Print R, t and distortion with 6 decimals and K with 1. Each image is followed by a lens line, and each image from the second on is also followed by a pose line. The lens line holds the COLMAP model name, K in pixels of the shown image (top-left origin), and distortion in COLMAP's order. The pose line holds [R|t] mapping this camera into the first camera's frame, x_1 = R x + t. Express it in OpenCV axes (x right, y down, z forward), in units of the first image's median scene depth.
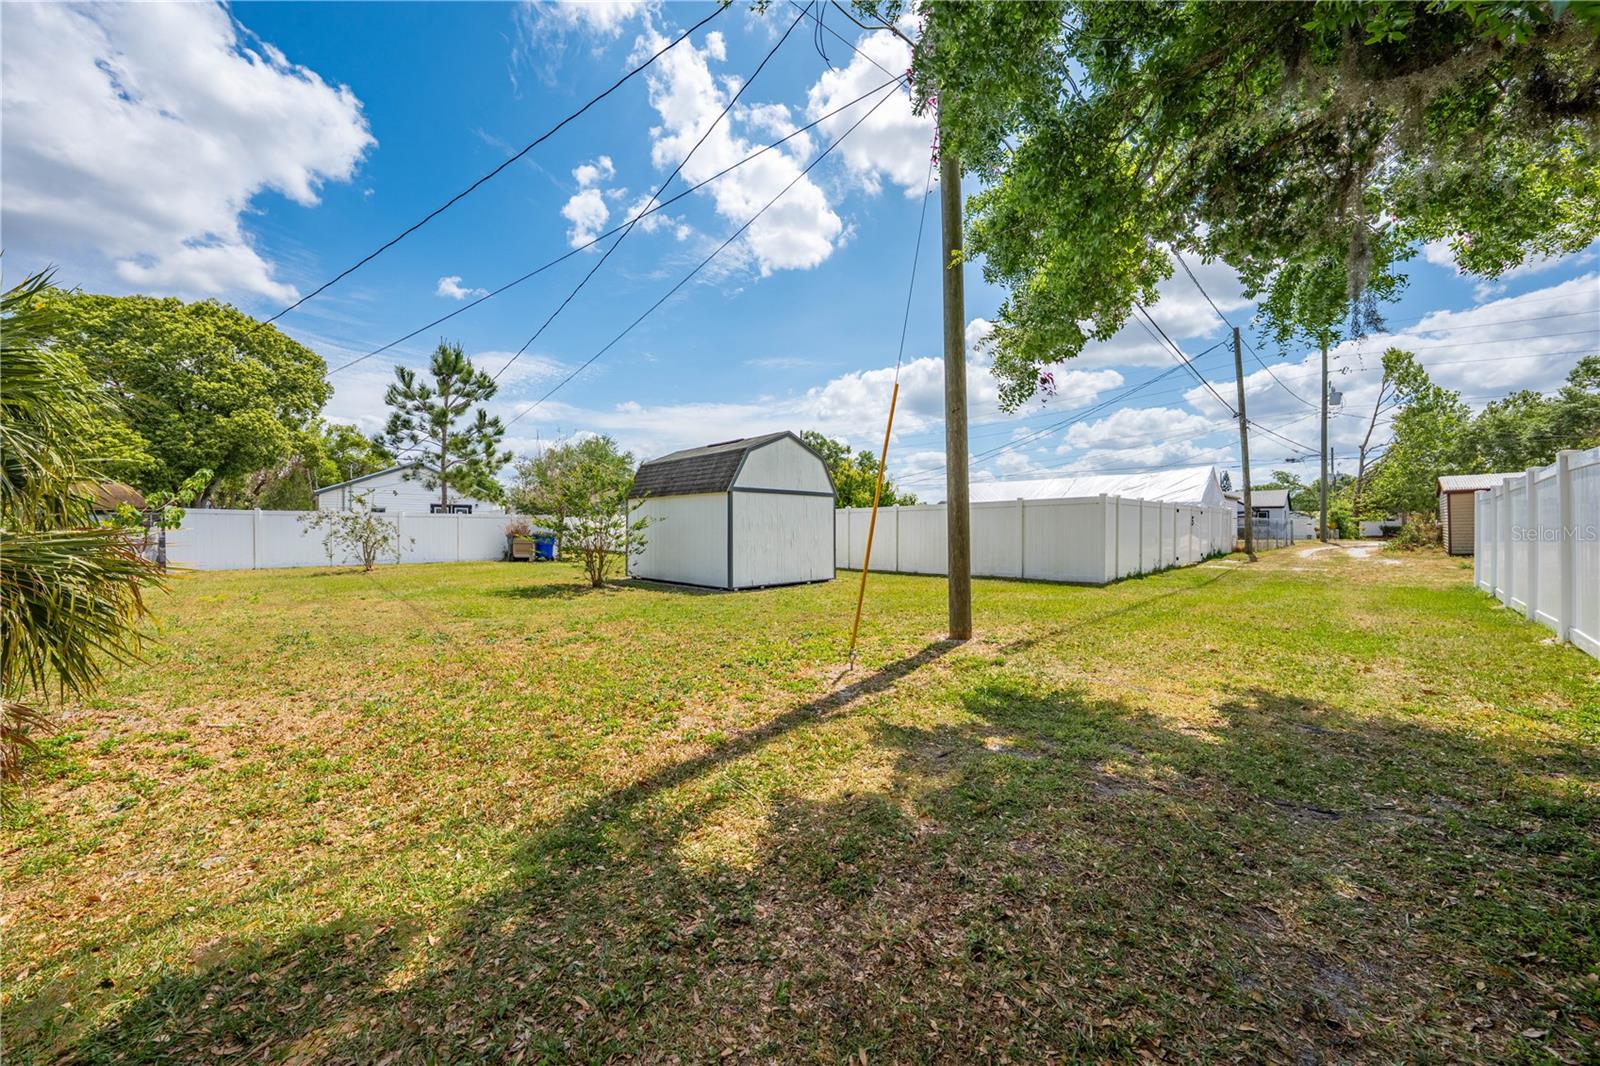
lens RADIAL K [[543.9, 0, 805.3], [0, 543.9, 513.7], [0, 0, 1]] dist [-0.024208, 0.004761]
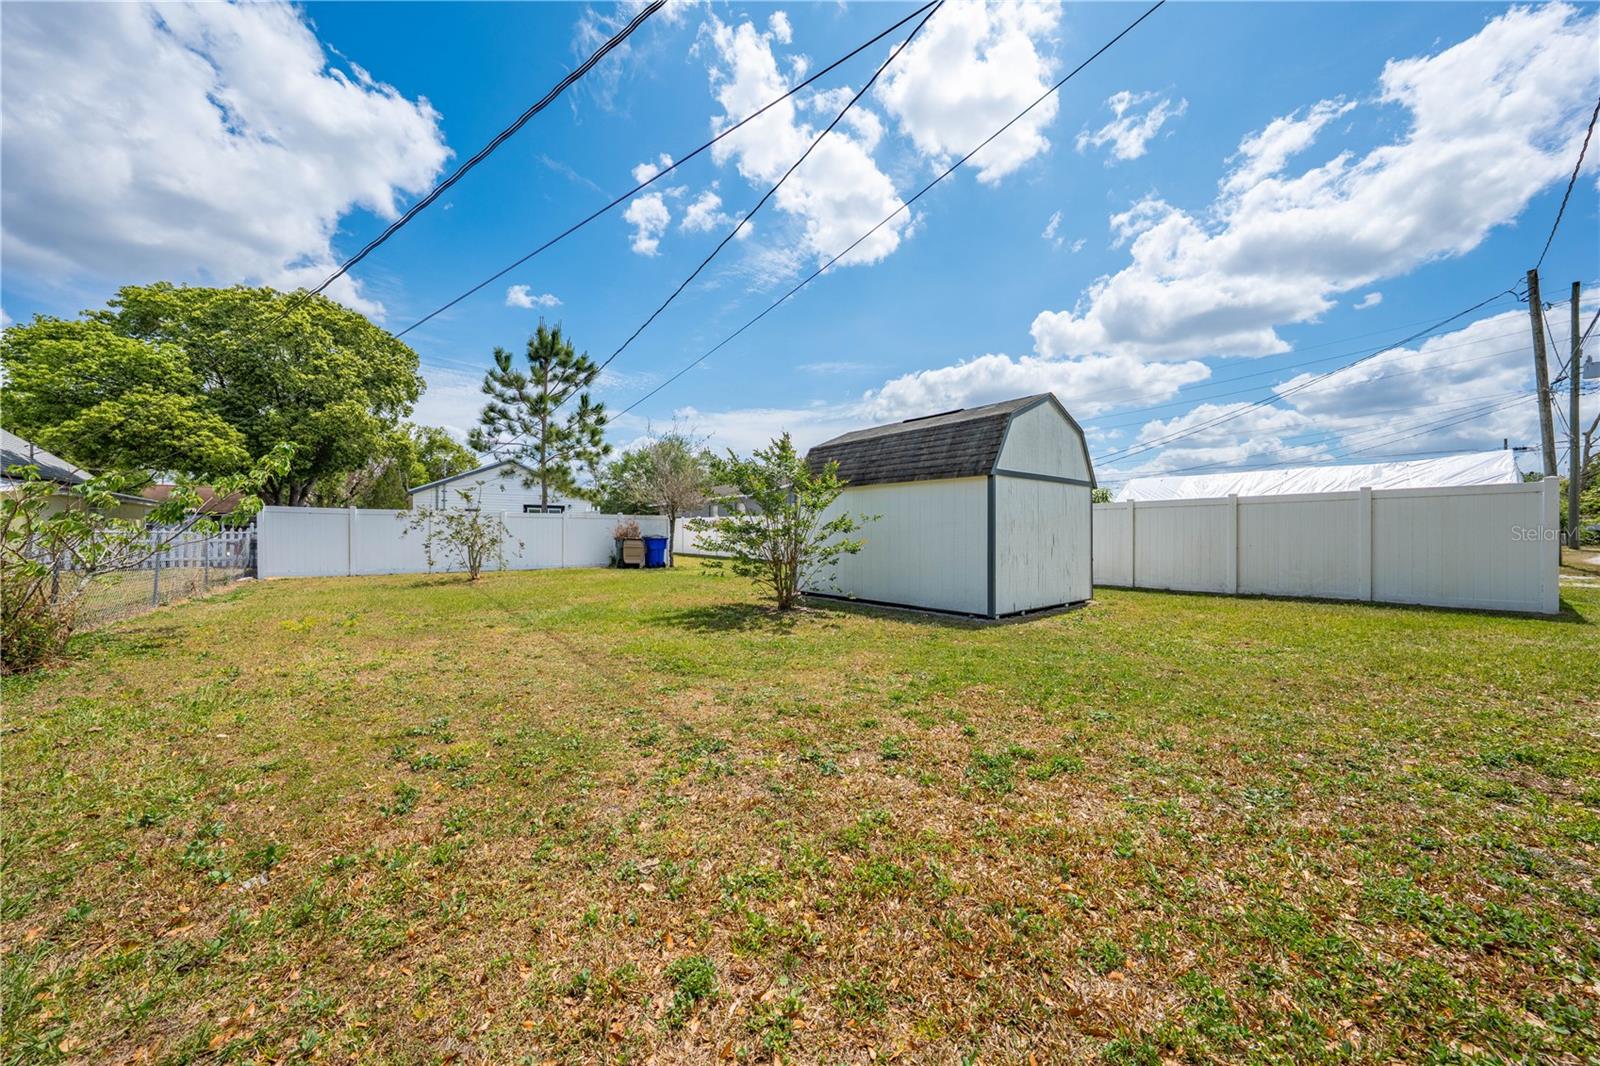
lens RADIAL K [[548.6, 0, 799.1], [0, 548.6, 530.8], [0, 0, 1]] dist [-0.031095, 0.007356]
pose [[0.994472, 0.002047, -0.104979, -0.091932], [0.000322, 0.999746, 0.022545, 0.004276], [0.104998, -0.022454, 0.994219, 0.084823]]
